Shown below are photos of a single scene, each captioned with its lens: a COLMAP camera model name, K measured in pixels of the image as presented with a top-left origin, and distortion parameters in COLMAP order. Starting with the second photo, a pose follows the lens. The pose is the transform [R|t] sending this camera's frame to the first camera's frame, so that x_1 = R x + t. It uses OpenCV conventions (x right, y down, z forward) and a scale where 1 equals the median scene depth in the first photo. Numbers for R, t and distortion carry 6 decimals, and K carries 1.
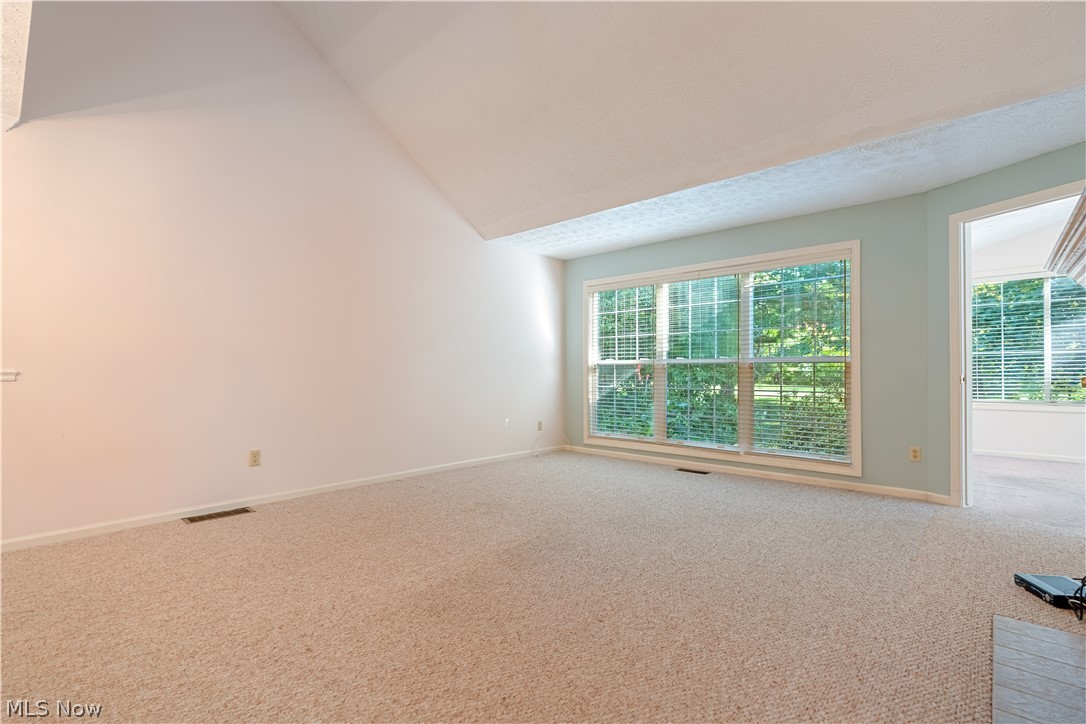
lens RADIAL K [[498.2, 0, 538.7], [0, 498.2, 368.7], [0, 0, 1]] dist [-0.004521, 0.001758]
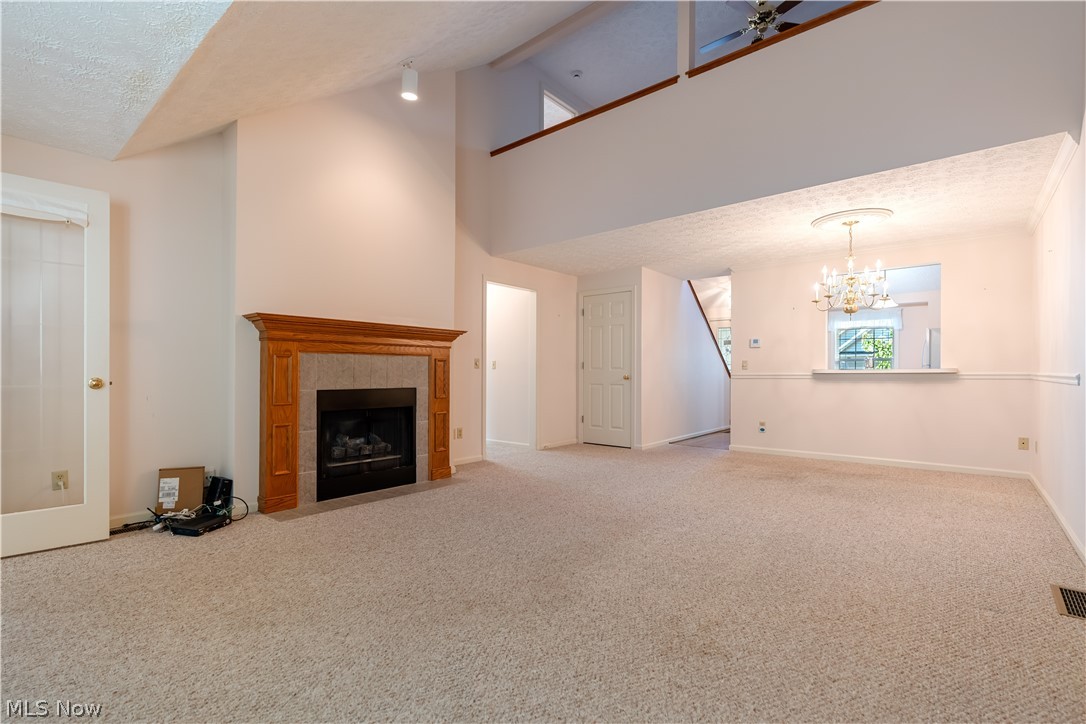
lens RADIAL K [[502.2, 0, 540.8], [0, 502.2, 375.5], [0, 0, 1]] dist [-0.003109, -0.000010]
pose [[-0.999158, -0.000486, -0.041019, 0.076995], [-0.000587, 0.999997, 0.002440, 0.002623], [0.041017, 0.002462, -0.999155, 1.625165]]
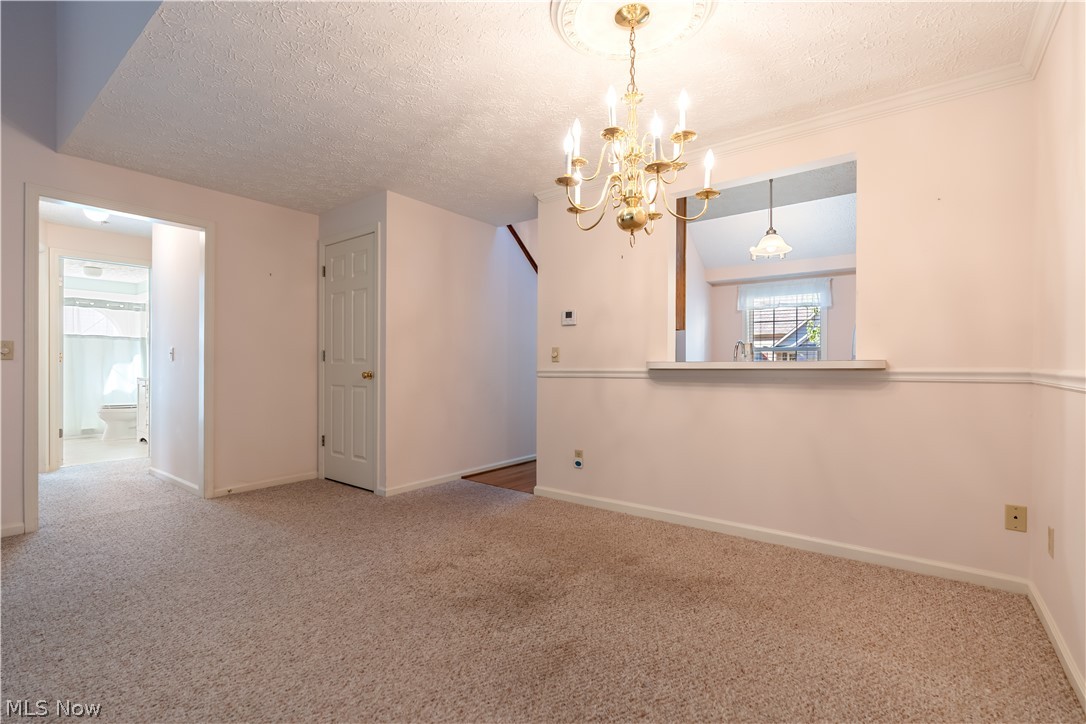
lens RADIAL K [[492.4, 0, 543.5], [0, 492.4, 368.3], [0, 0, 1]] dist [-0.004549, 0.000171]
pose [[-0.996647, -0.000373, -0.081815, -0.658458], [-0.000701, 0.999992, 0.003984, -0.006219], [0.081813, 0.004028, -0.996640, 0.870765]]
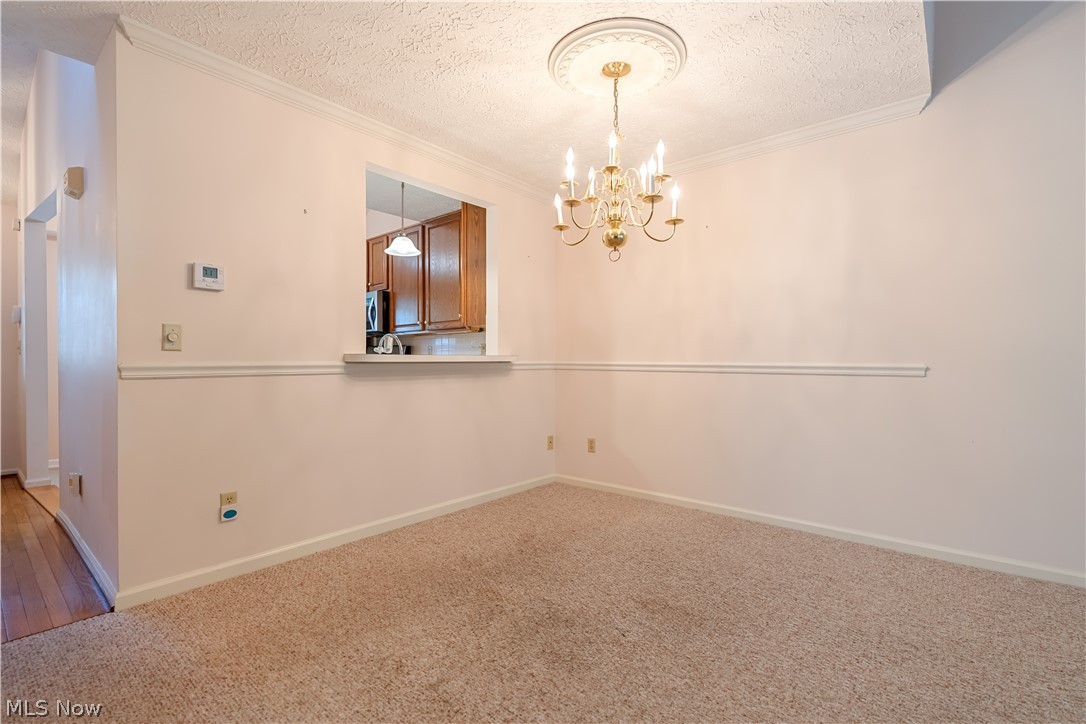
lens RADIAL K [[492.4, 0, 543.5], [0, 492.4, 368.3], [0, 0, 1]] dist [-0.004549, 0.000171]
pose [[0.040933, 0.012825, -0.999080, -0.129206], [-0.000751, 0.999918, 0.012805, -0.001955], [0.999162, 0.000226, 0.040940, 0.199287]]
